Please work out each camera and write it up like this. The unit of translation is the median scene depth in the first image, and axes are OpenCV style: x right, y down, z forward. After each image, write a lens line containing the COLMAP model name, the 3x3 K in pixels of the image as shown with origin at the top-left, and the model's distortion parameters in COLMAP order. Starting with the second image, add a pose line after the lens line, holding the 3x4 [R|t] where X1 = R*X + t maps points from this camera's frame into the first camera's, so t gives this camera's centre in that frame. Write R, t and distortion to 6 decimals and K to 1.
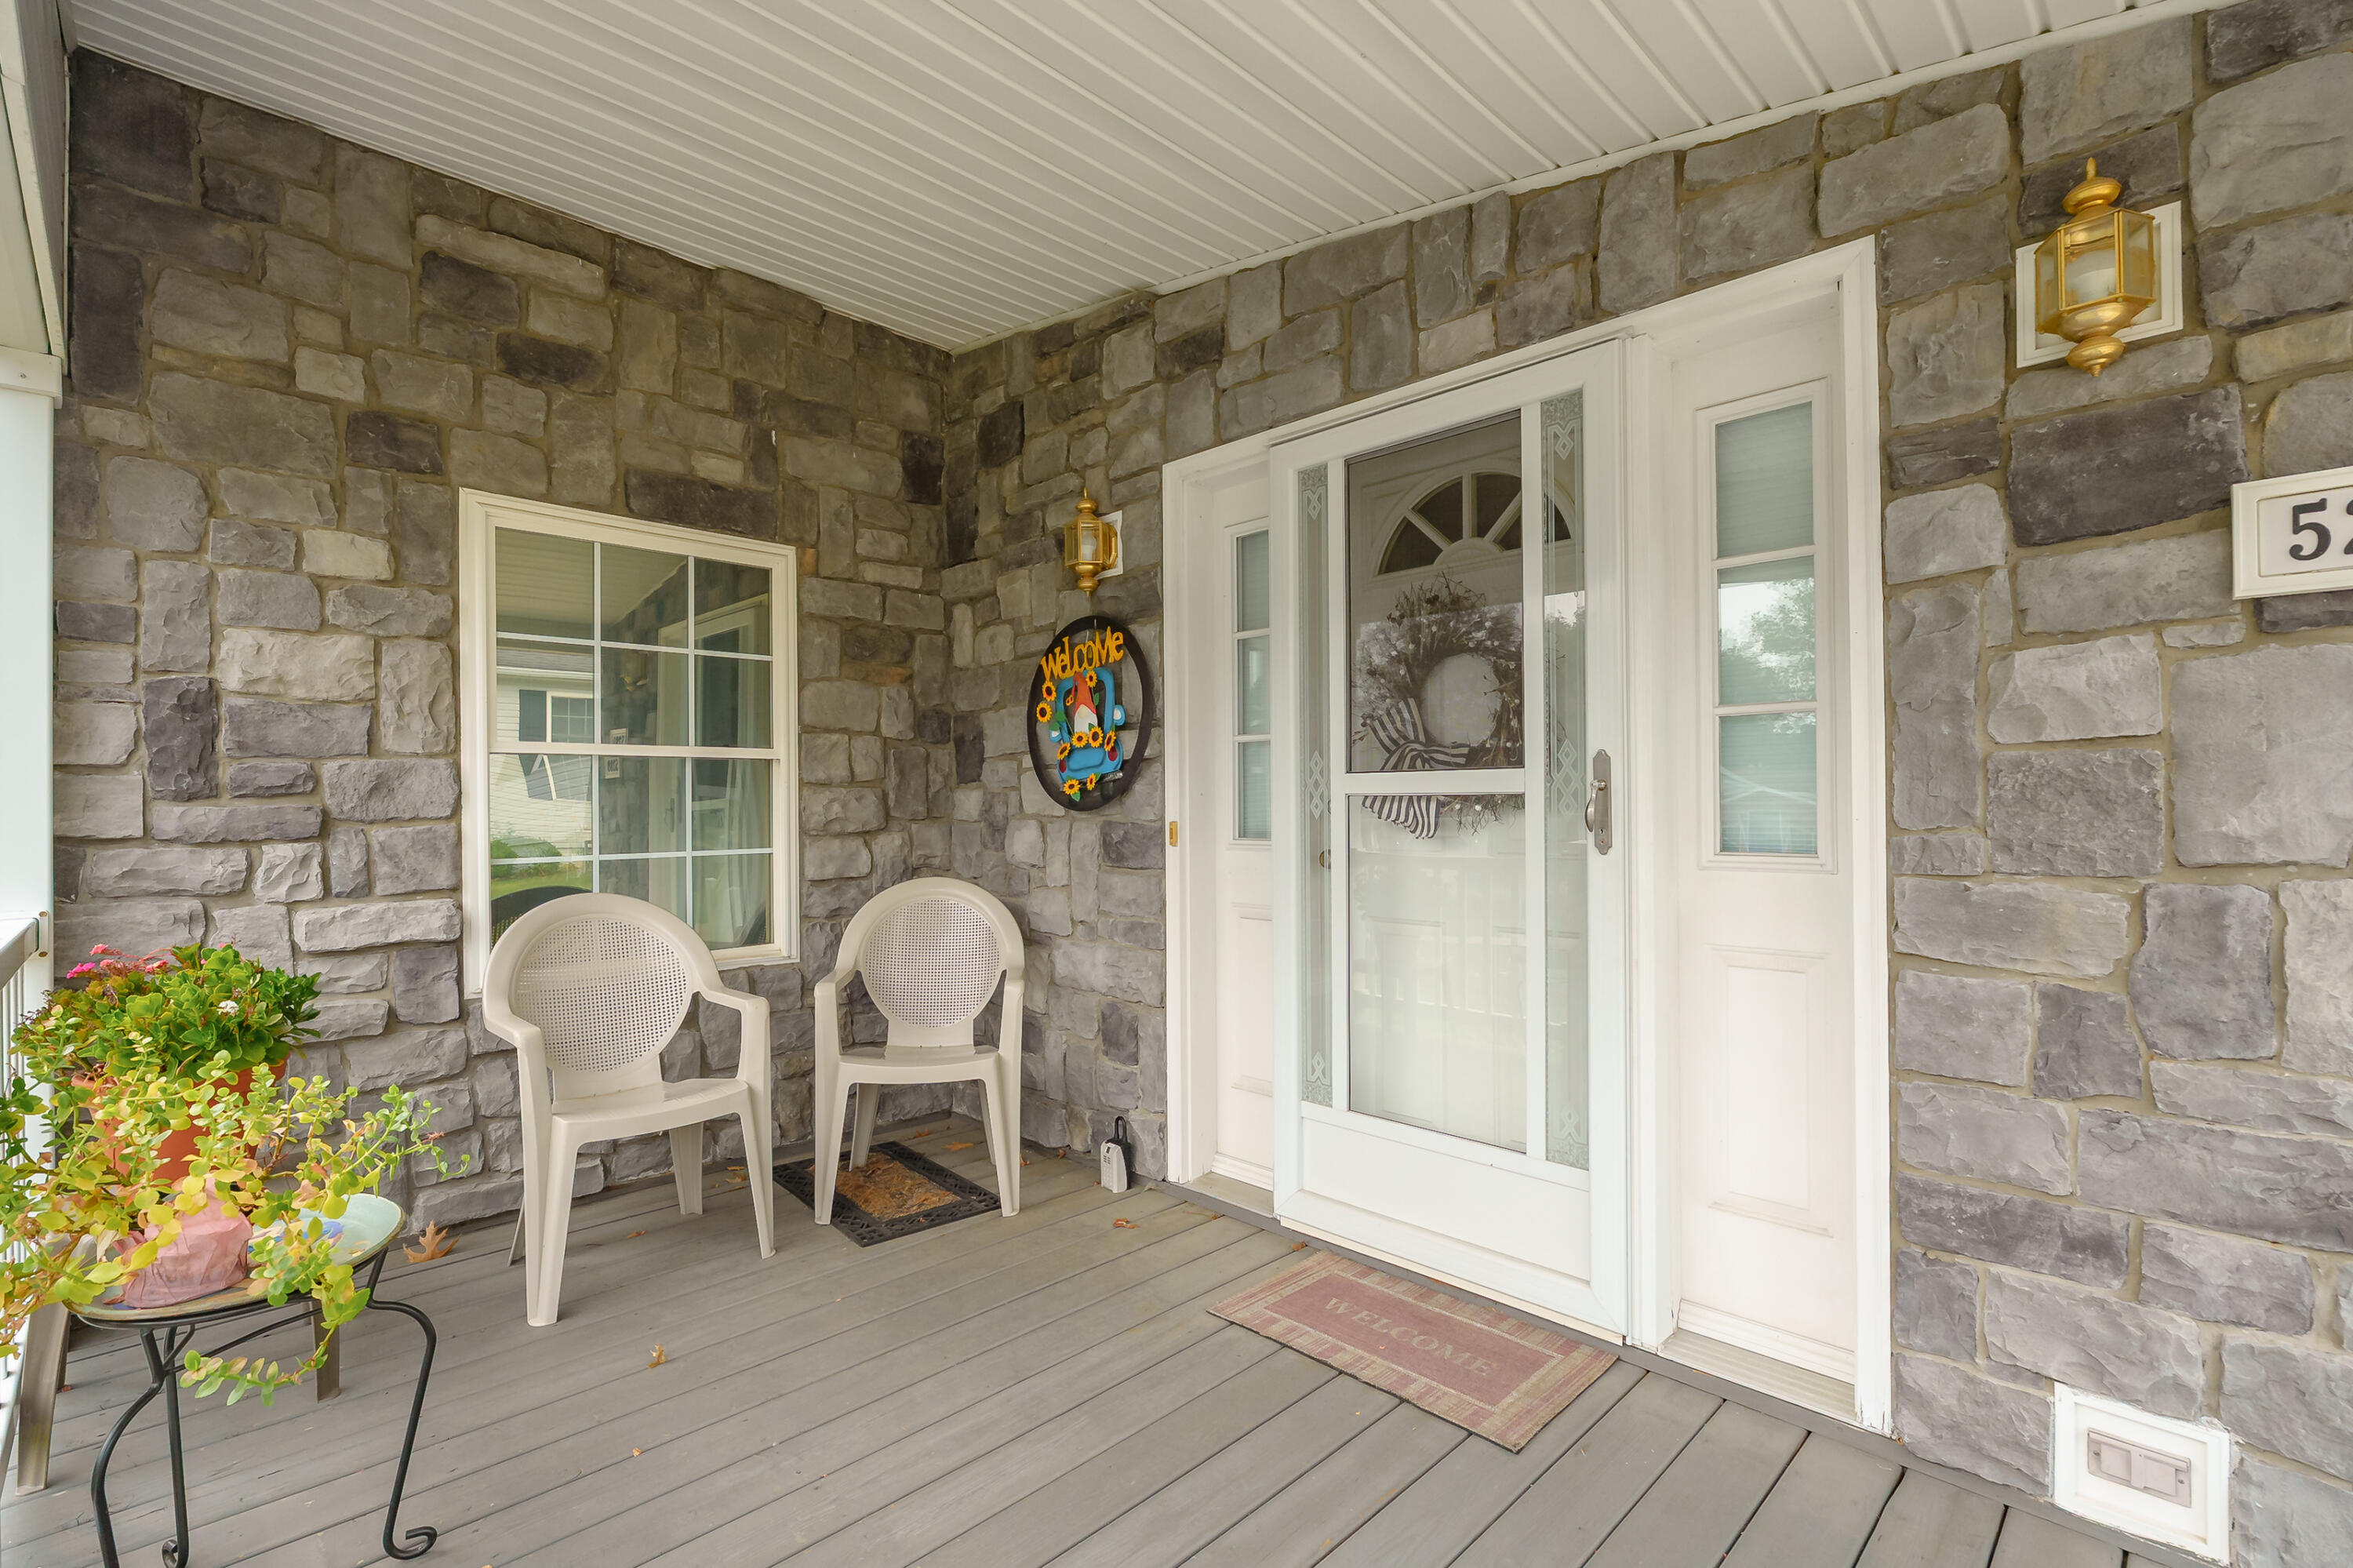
lens RADIAL K [[1052.1, 0, 1185.3], [0, 1052.1, 799.7], [0, 0, 1]] dist [-0.008194, 0.001201]
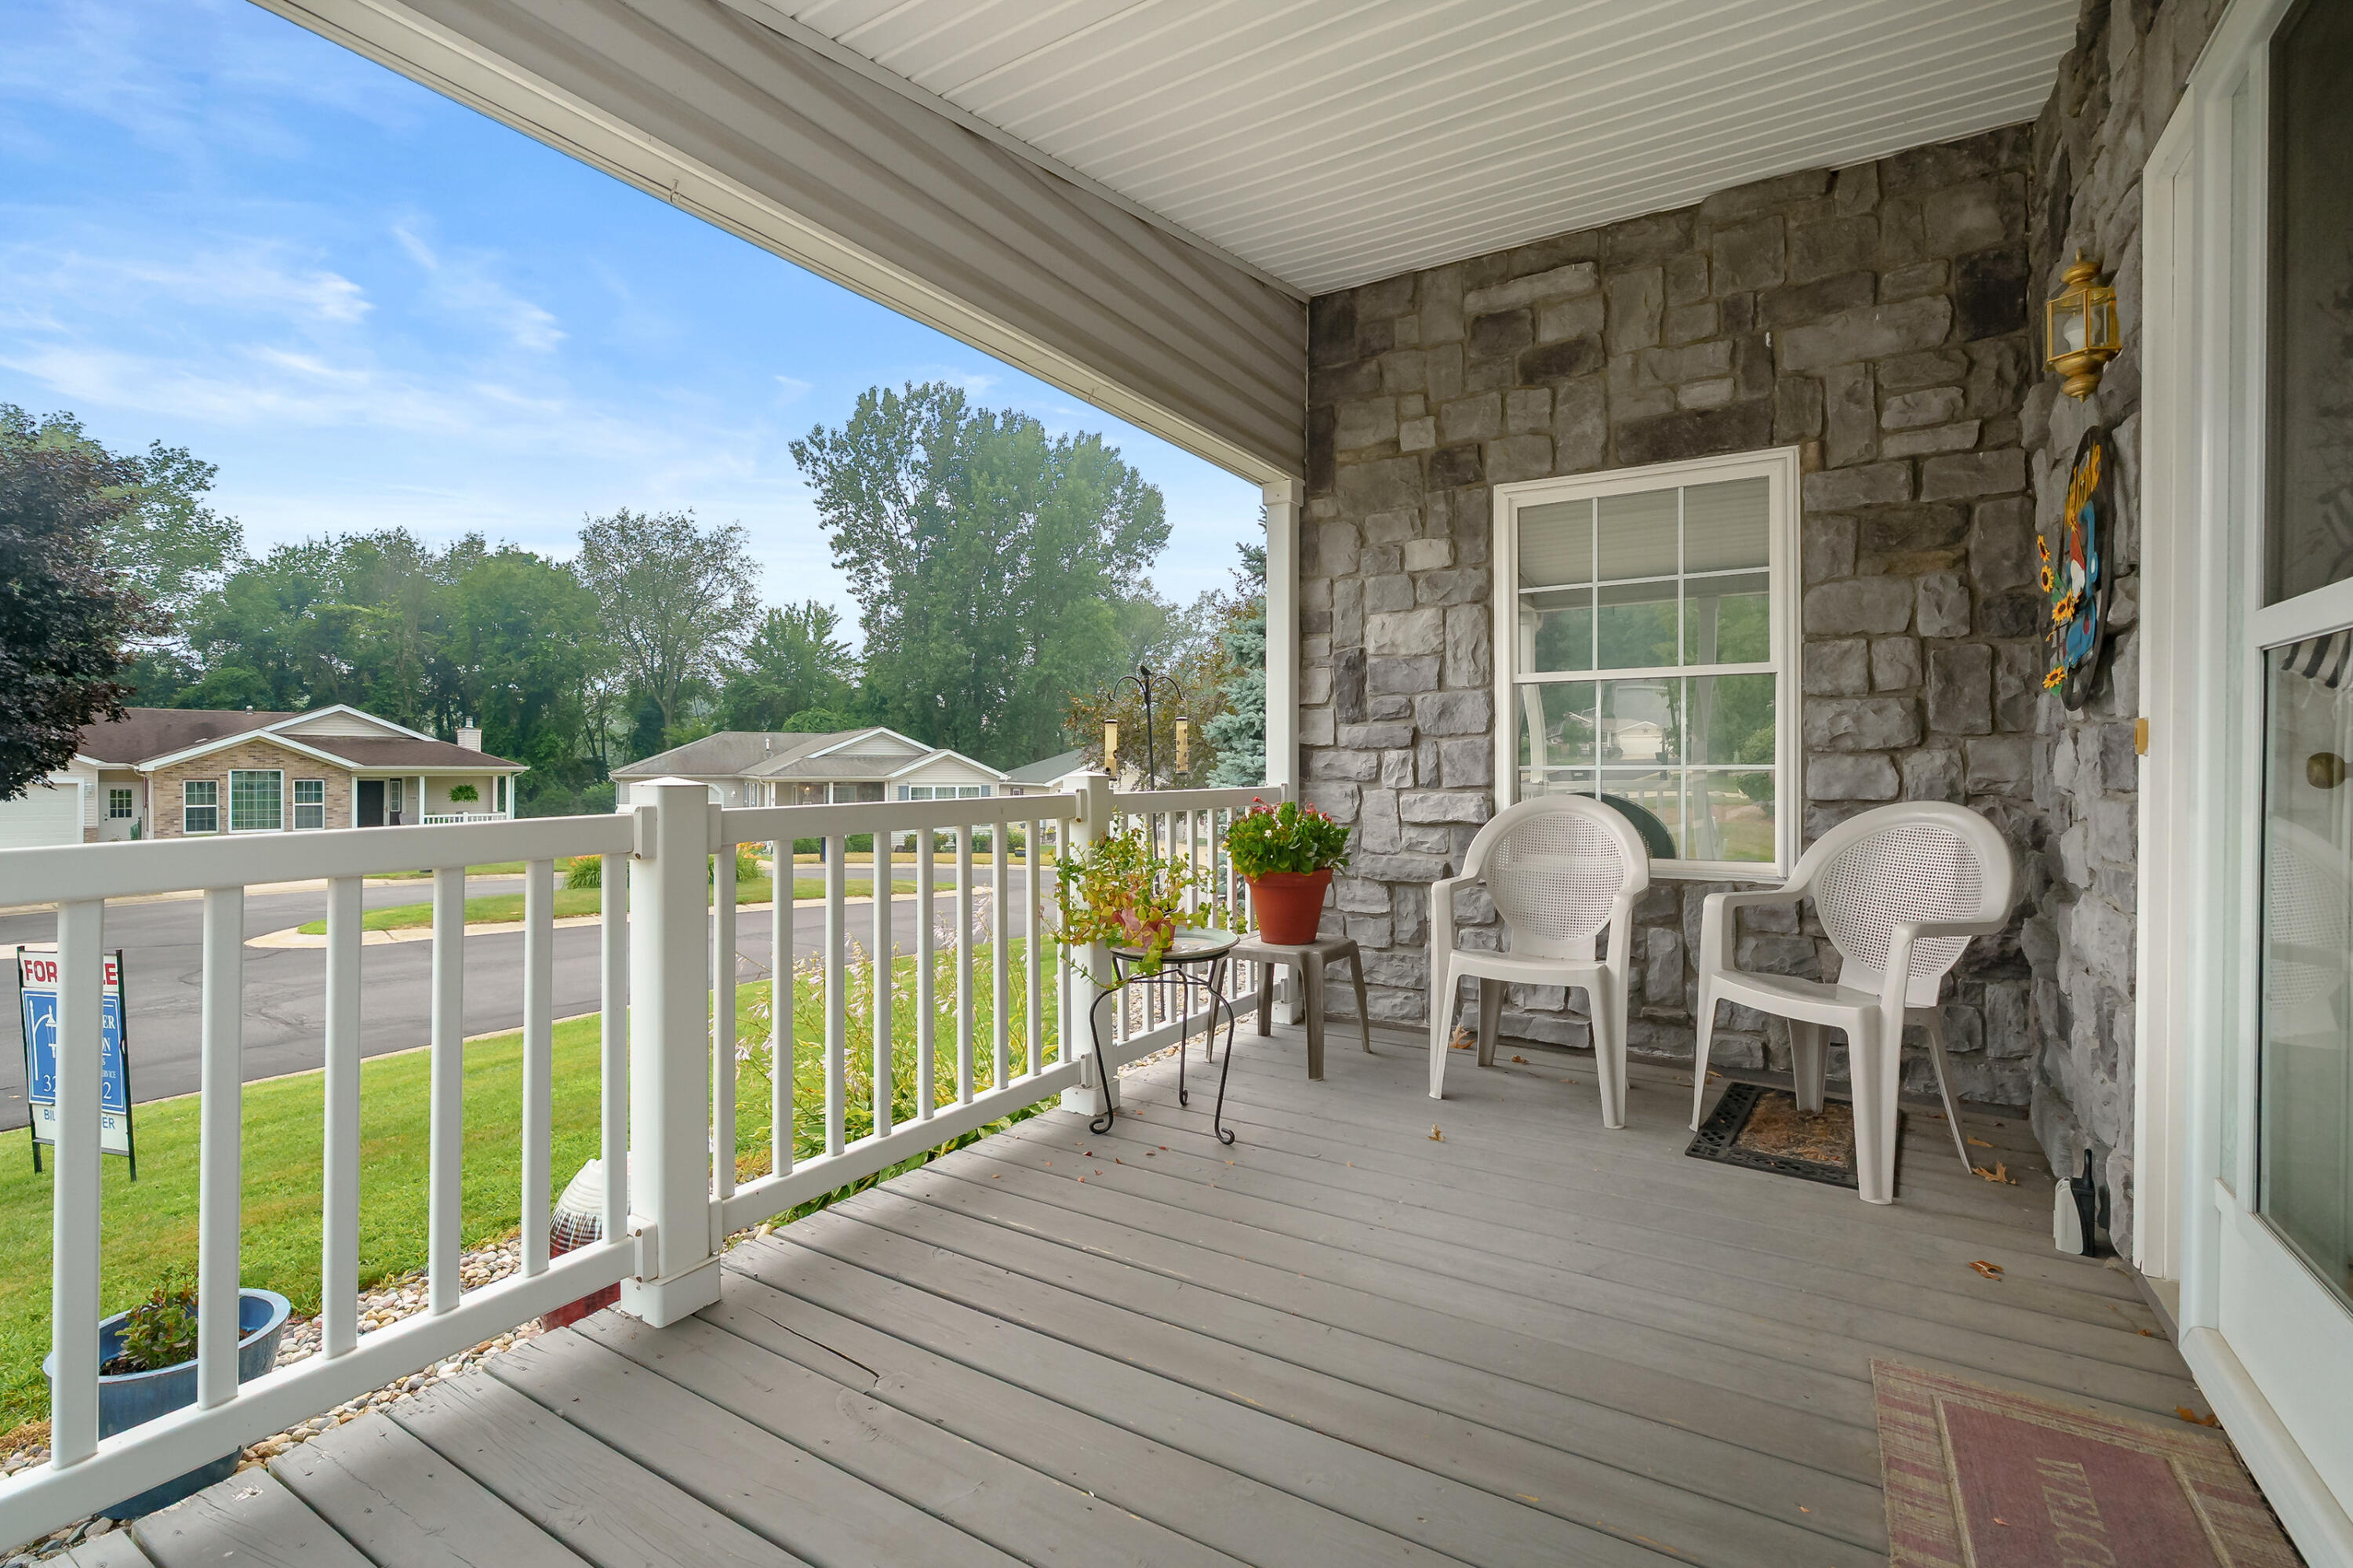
lens RADIAL K [[1060.0, 0, 1170.9], [0, 1060.0, 773.6], [0, 0, 1]] dist [0.002272, -0.000220]
pose [[0.231659, 0.013809, -0.972699, 0.503249], [0.001902, 0.999891, 0.014648, 0.045607], [0.972795, -0.005244, 0.231608, 0.272042]]
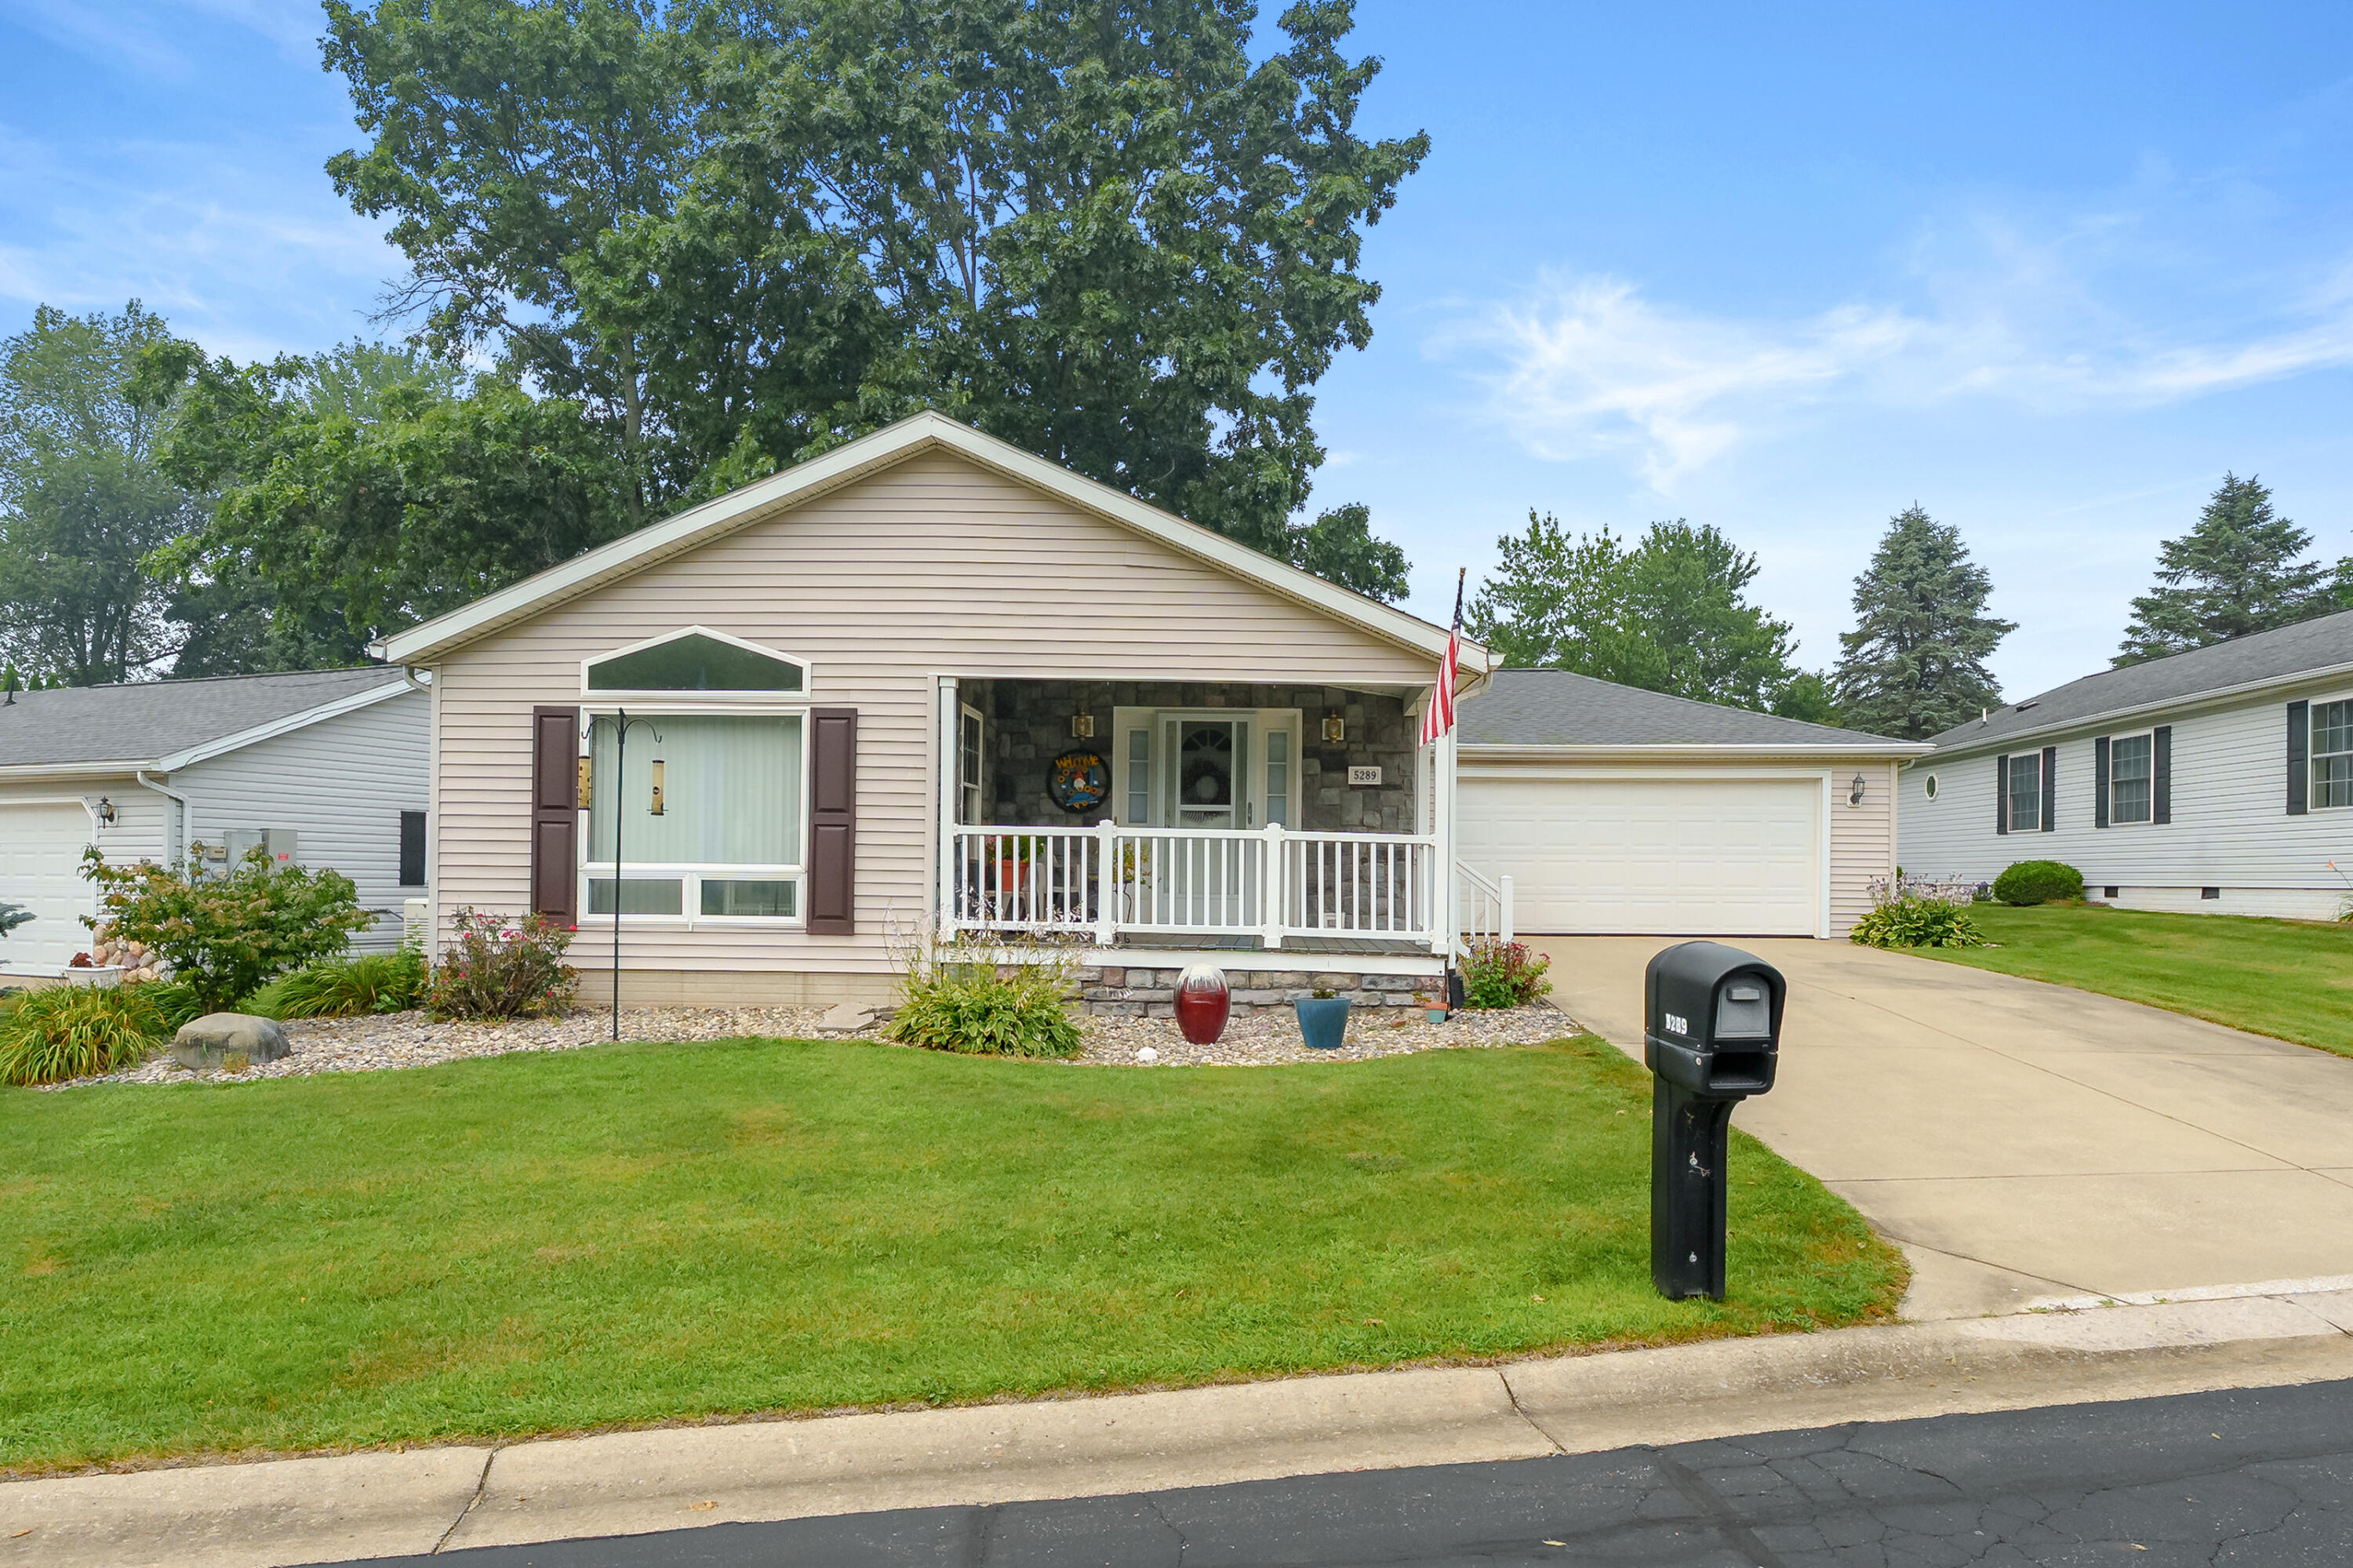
lens RADIAL K [[1472.9, 0, 1187.4], [0, 1472.9, 862.1], [0, 0, 1]] dist [-0.007151, -0.001245]
pose [[0.751573, 0.021934, 0.659285, -2.955788], [-0.022220, 0.999722, -0.007929, 0.199558], [-0.659275, -0.008690, 0.751851, -2.677272]]
